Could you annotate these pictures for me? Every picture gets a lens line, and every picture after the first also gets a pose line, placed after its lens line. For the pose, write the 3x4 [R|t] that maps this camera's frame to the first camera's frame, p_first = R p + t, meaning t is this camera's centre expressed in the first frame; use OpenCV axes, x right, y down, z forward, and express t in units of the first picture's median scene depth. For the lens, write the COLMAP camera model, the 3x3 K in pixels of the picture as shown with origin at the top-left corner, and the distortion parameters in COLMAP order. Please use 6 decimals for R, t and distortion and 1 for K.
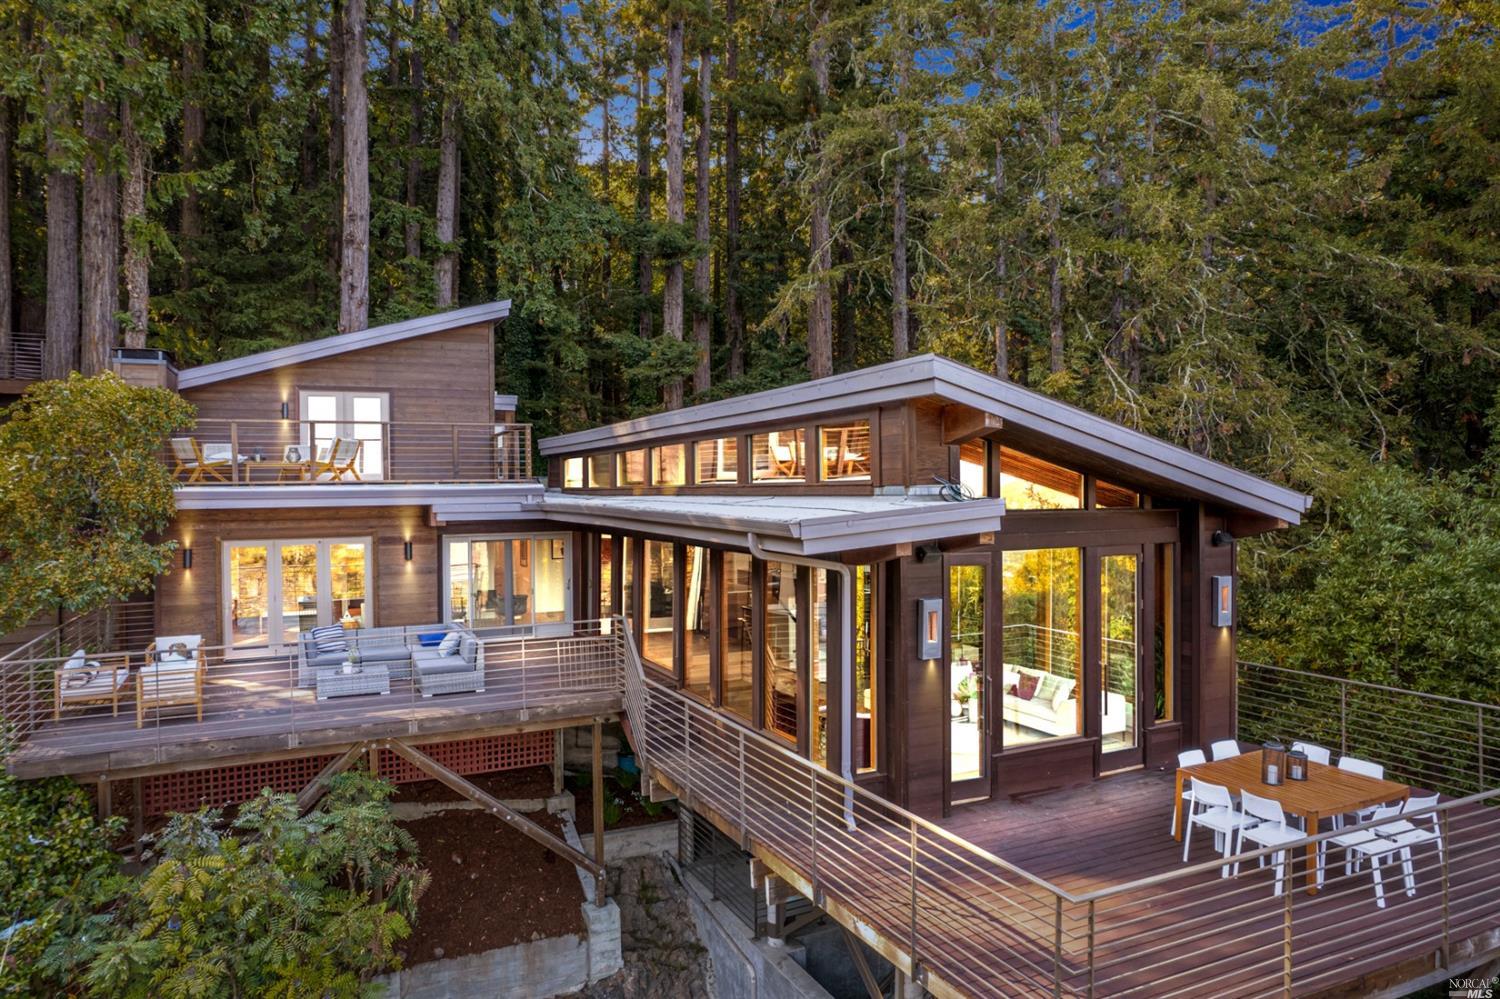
lens RADIAL K [[956.9, 0, 743.1], [0, 956.9, 495.2], [0, 0, 1]] dist [-0.038462, 0.031908]
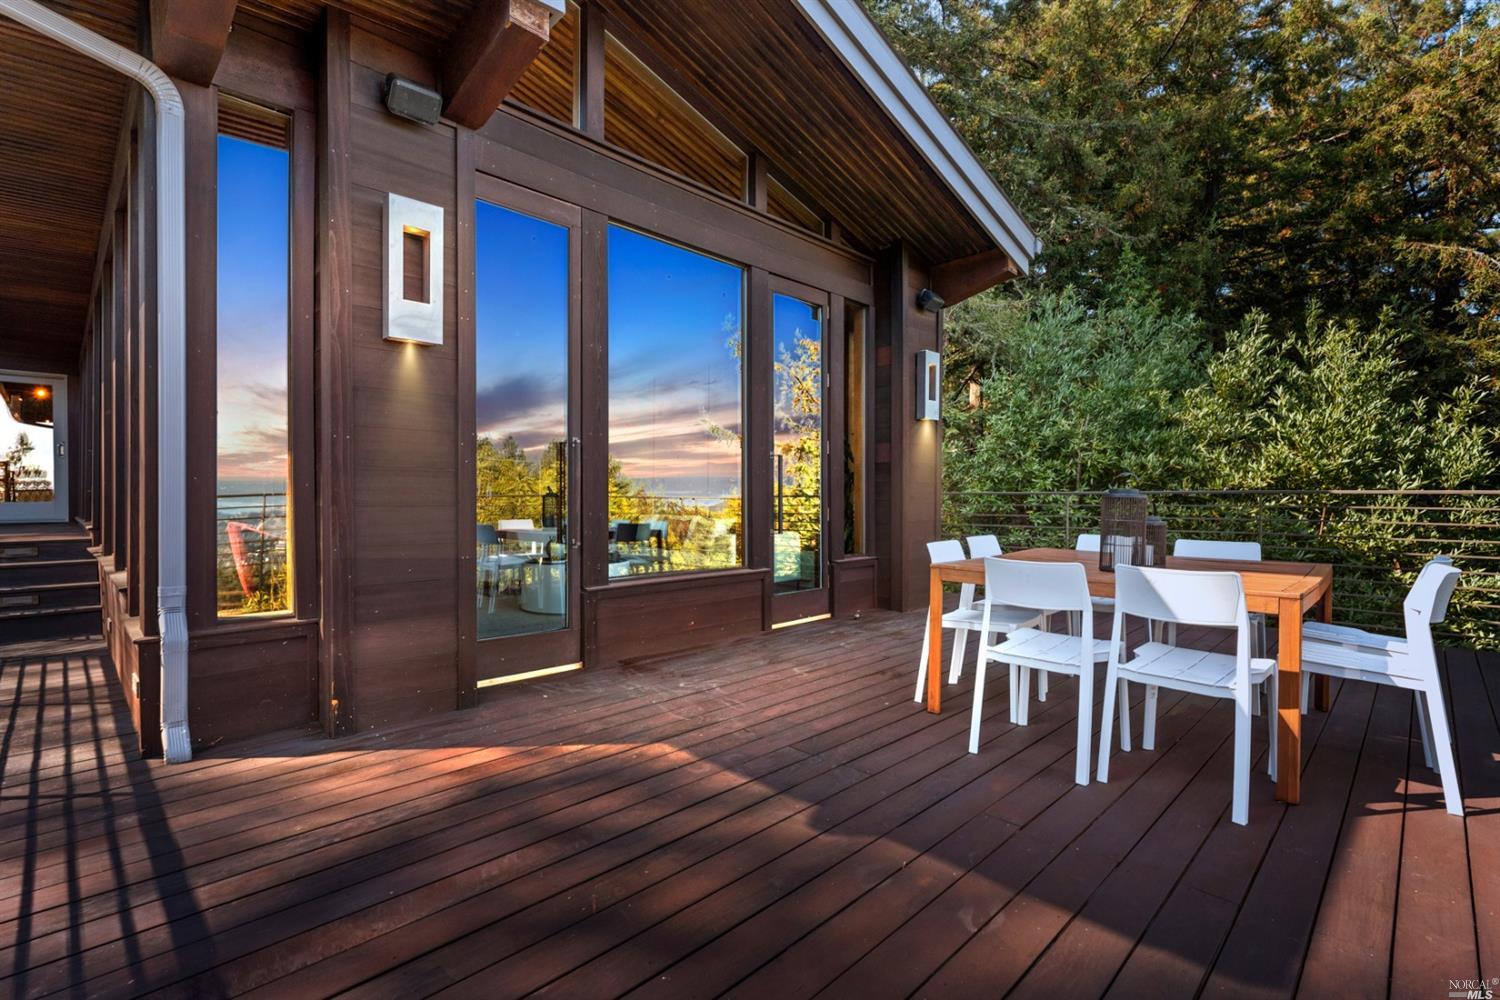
lens RADIAL K [[688.3, 0, 748.5], [0, 688.3, 505.8], [0, 0, 1]] dist [-0.004164, -0.000017]
pose [[0.939449, 0.006327, 0.342632, 0.174953], [-0.008357, 0.999955, 0.004449, 0.183185], [-0.342588, -0.007043, 0.939459, 0.496205]]
